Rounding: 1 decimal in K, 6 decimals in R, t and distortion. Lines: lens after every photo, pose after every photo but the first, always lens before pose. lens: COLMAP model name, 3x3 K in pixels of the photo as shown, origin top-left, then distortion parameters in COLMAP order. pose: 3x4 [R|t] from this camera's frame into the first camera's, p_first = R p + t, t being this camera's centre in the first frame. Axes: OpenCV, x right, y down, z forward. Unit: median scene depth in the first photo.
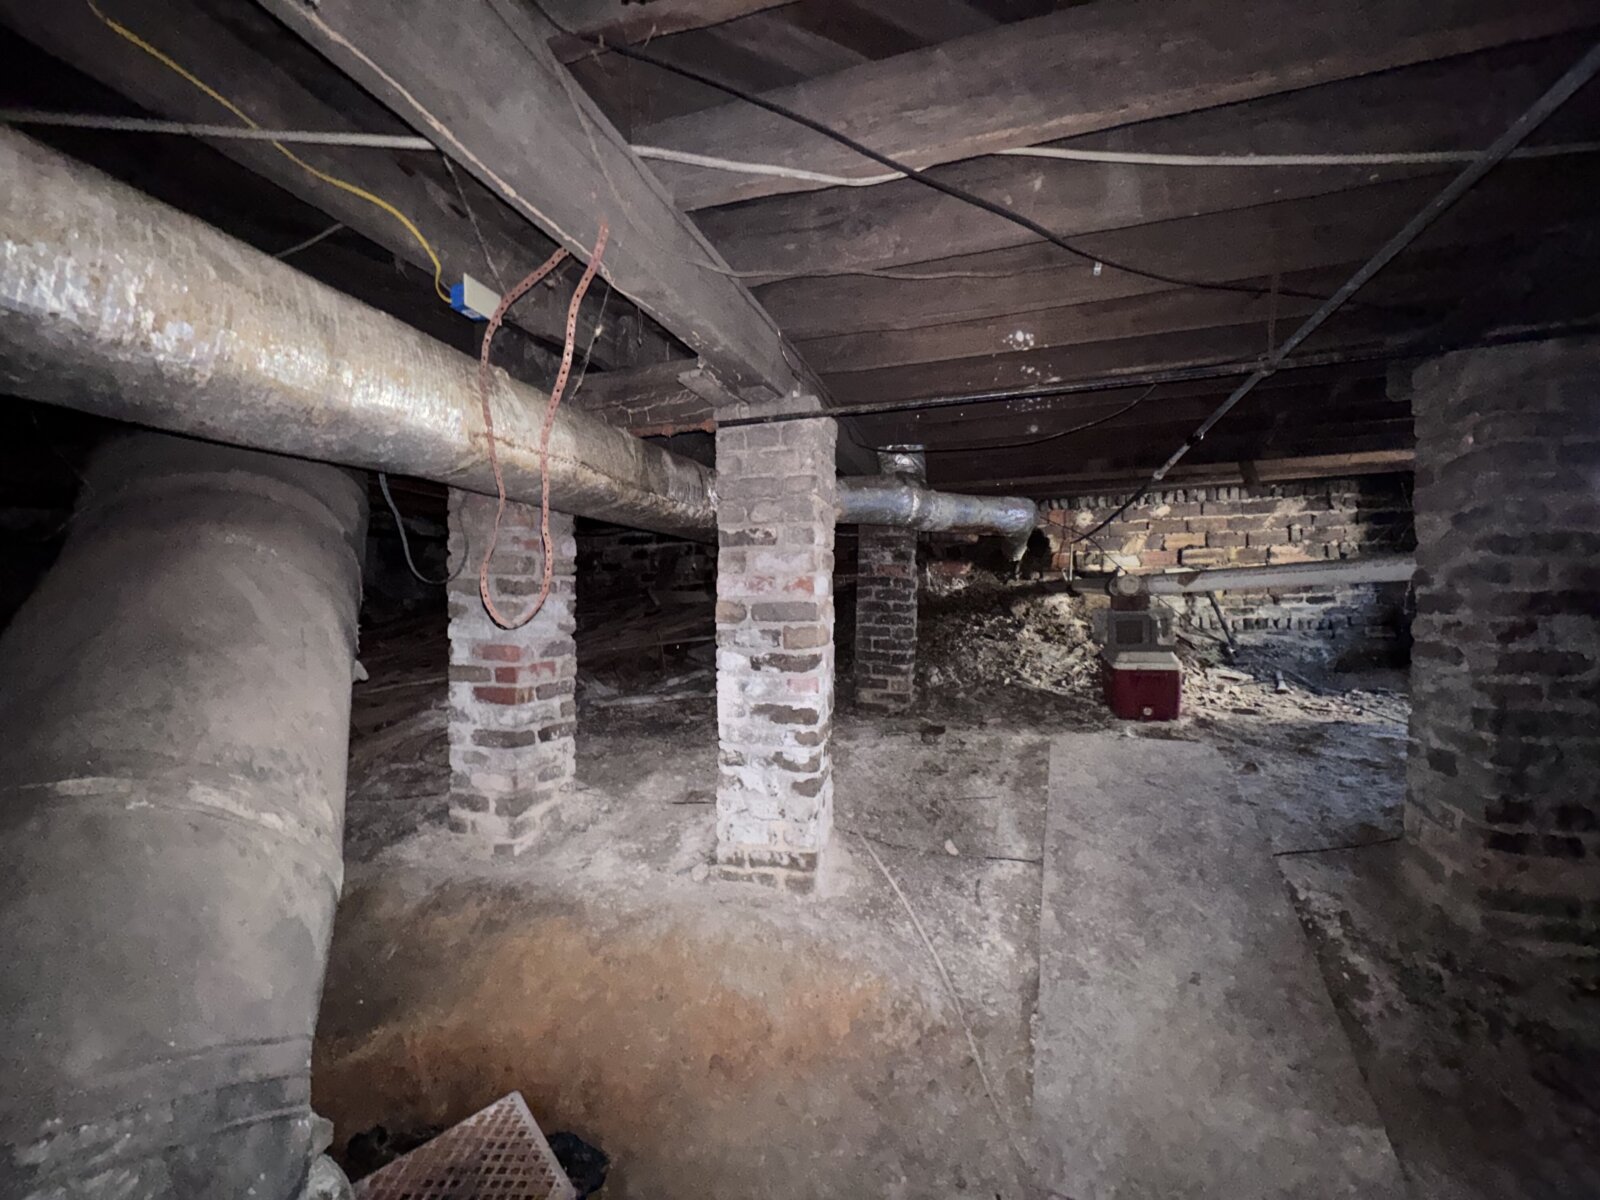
lens RADIAL K [[639.9, 0, 800.2], [0, 639.9, 602.5], [0, 0, 1]] dist [-0.000180, 0.000088]
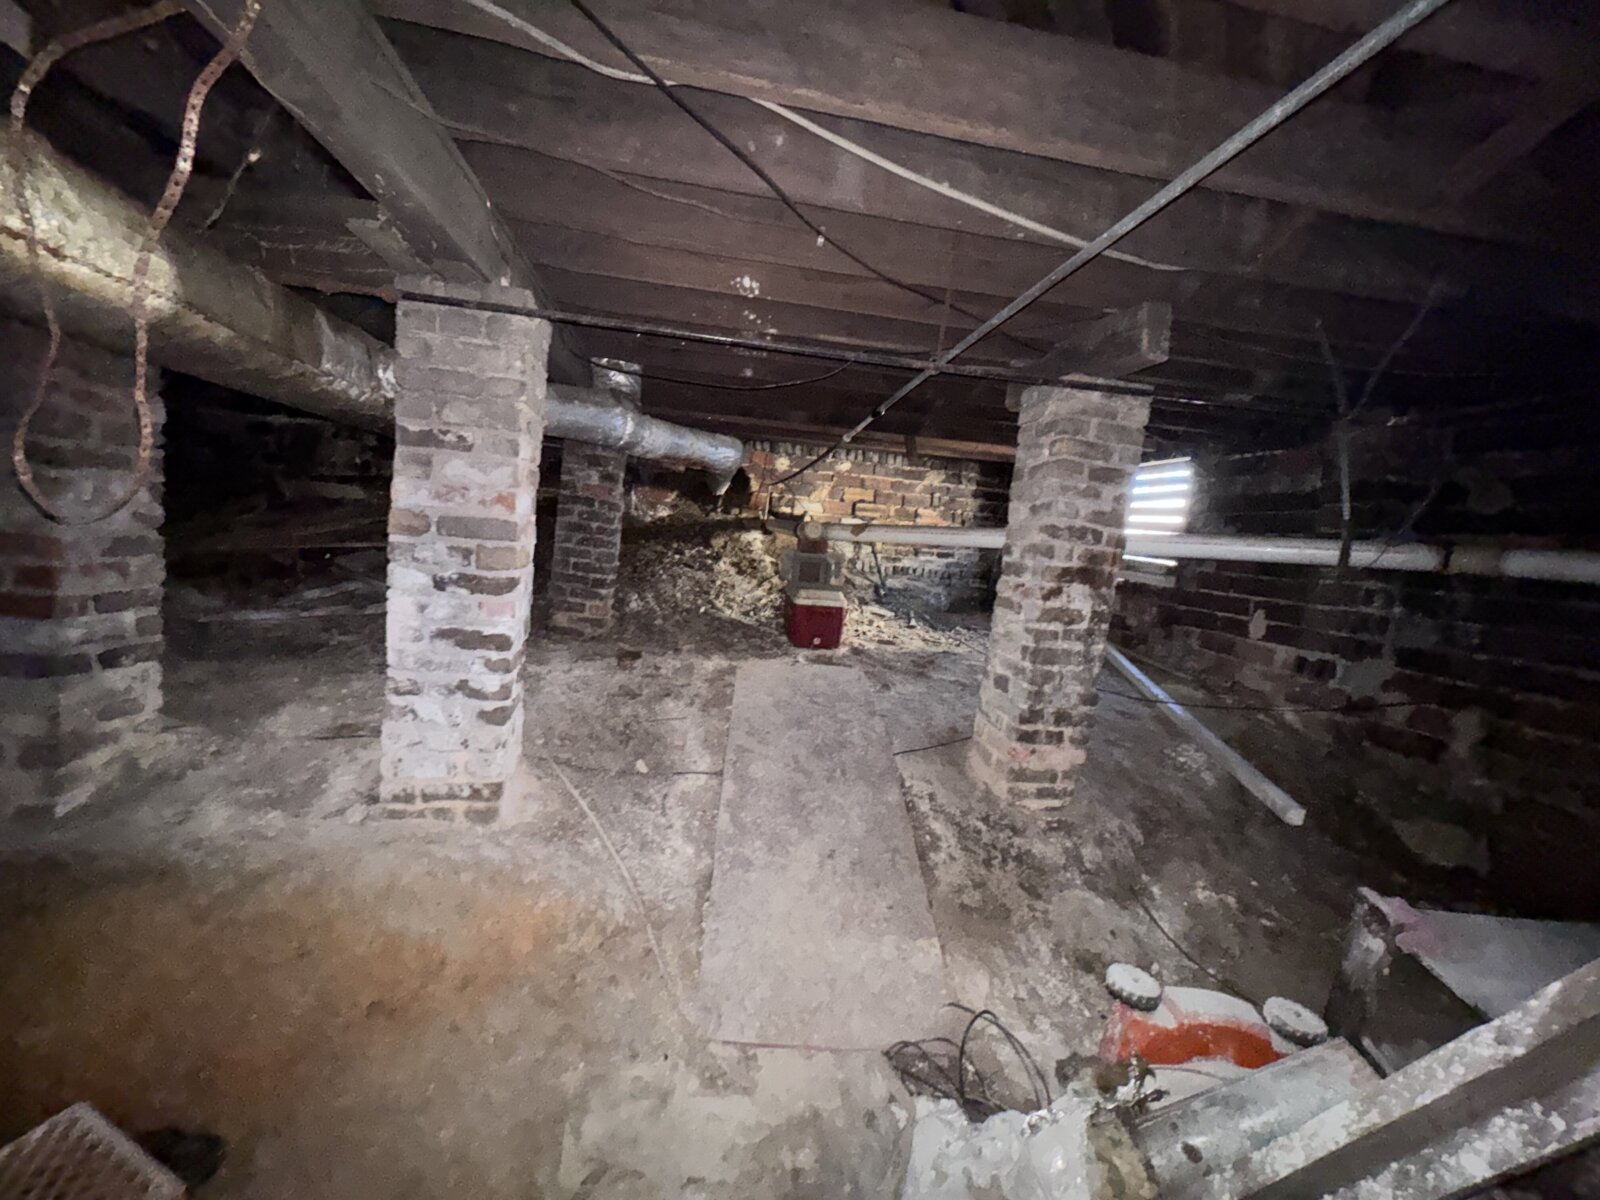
lens RADIAL K [[639.9, 0, 800.2], [0, 639.9, 602.5], [0, 0, 1]] dist [-0.000180, 0.000088]
pose [[0.891324, 0.045551, 0.451072, -0.019811], [-0.098956, 0.990497, 0.095513, -0.011632], [-0.442435, -0.129770, 0.887362, -0.017290]]
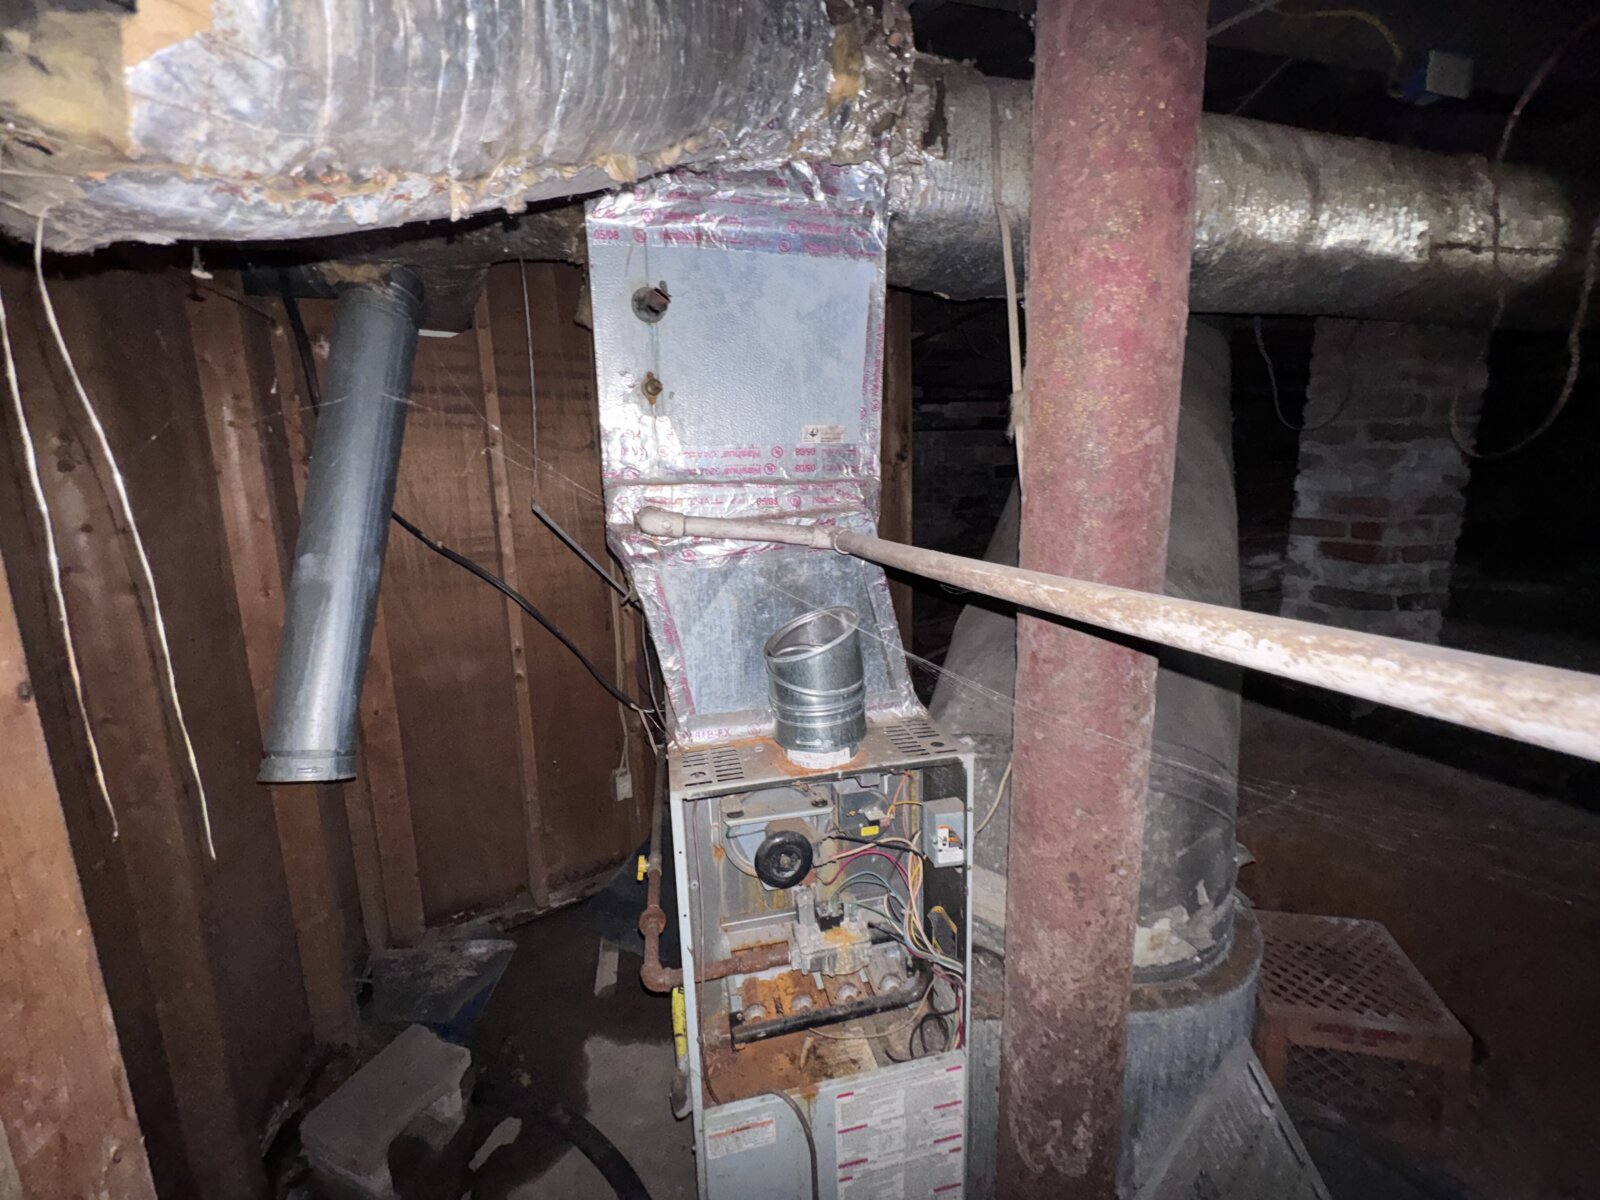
lens RADIAL K [[639.9, 0, 800.2], [0, 639.9, 602.5], [0, 0, 1]] dist [-0.000180, 0.000088]
pose [[0.505012, 0.158689, -0.848399, -0.075361], [0.014192, 0.981293, 0.191995, 0.026397], [0.862996, -0.109000, 0.493313, -0.168288]]
